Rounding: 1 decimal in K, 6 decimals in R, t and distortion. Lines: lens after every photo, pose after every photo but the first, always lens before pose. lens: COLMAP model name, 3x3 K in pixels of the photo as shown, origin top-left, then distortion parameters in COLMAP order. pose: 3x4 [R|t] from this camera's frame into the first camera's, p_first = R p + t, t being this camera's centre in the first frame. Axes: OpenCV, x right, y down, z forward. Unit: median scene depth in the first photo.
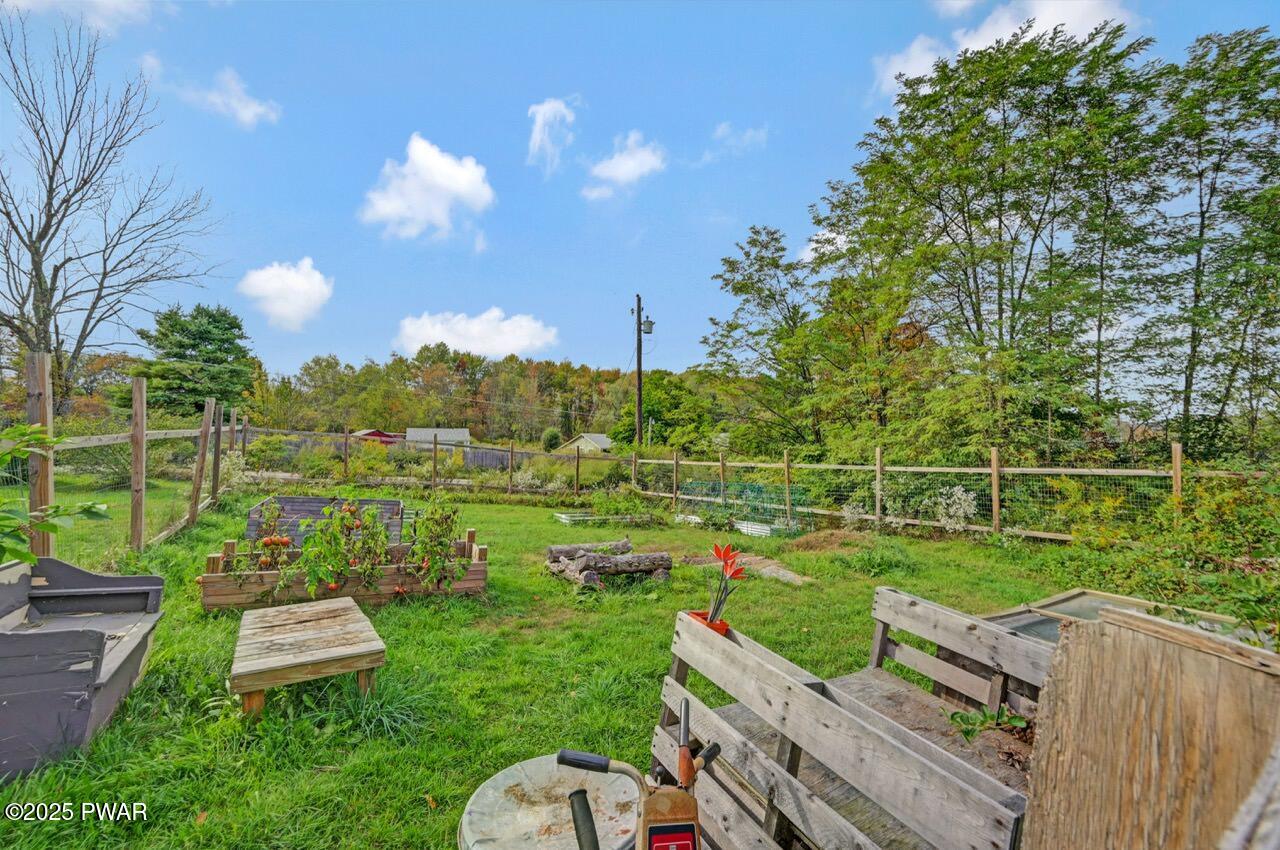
lens RADIAL K [[502.4, 0, 646.7], [0, 502.4, 420.6], [0, 0, 1]] dist [-0.000893, -0.000547]
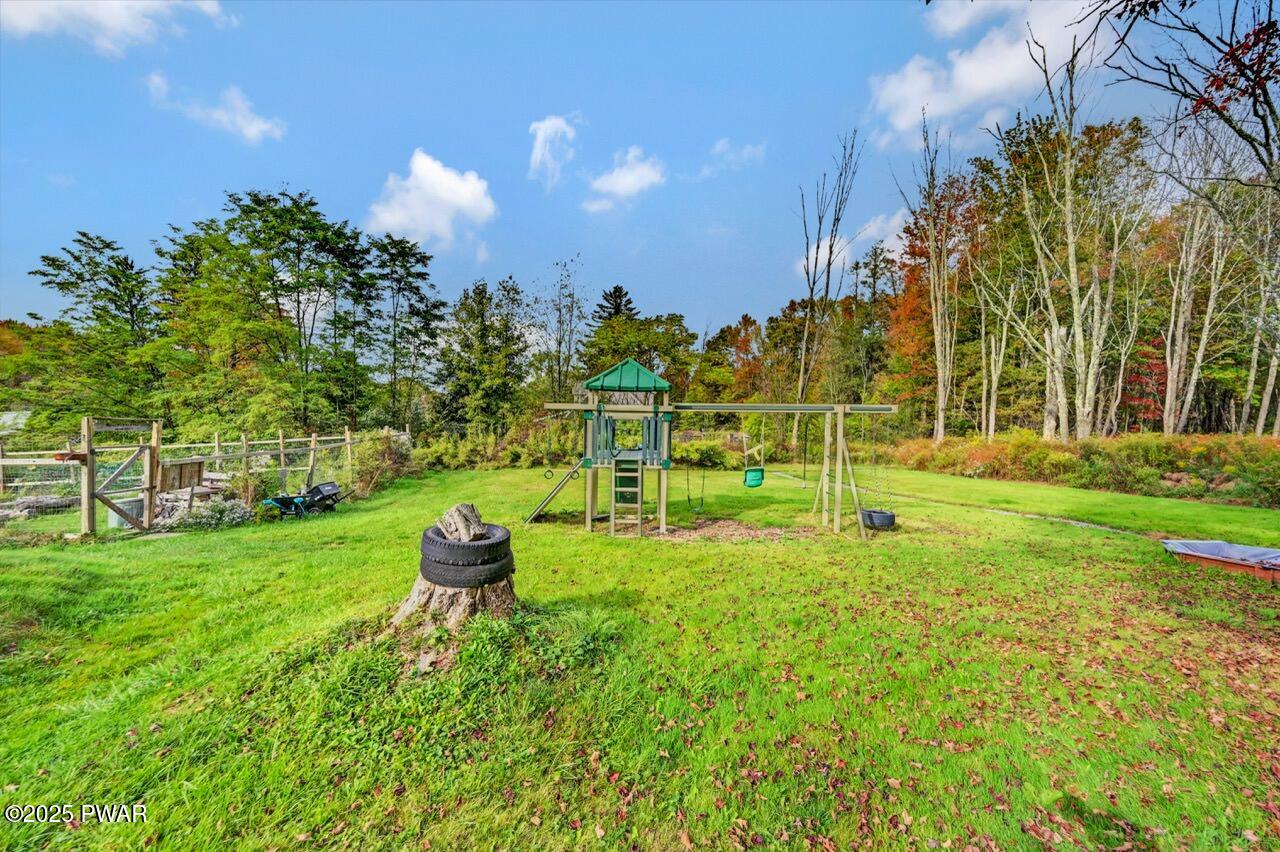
lens RADIAL K [[502.4, 0, 639.4], [0, 502.4, 429.0], [0, 0, 1]] dist [-0.000893, -0.000547]
pose [[0.467499, -0.056846, 0.882164, -0.282106], [-0.012105, 0.997425, 0.070689, -0.072830], [-0.883910, -0.043725, 0.465608, -0.809419]]
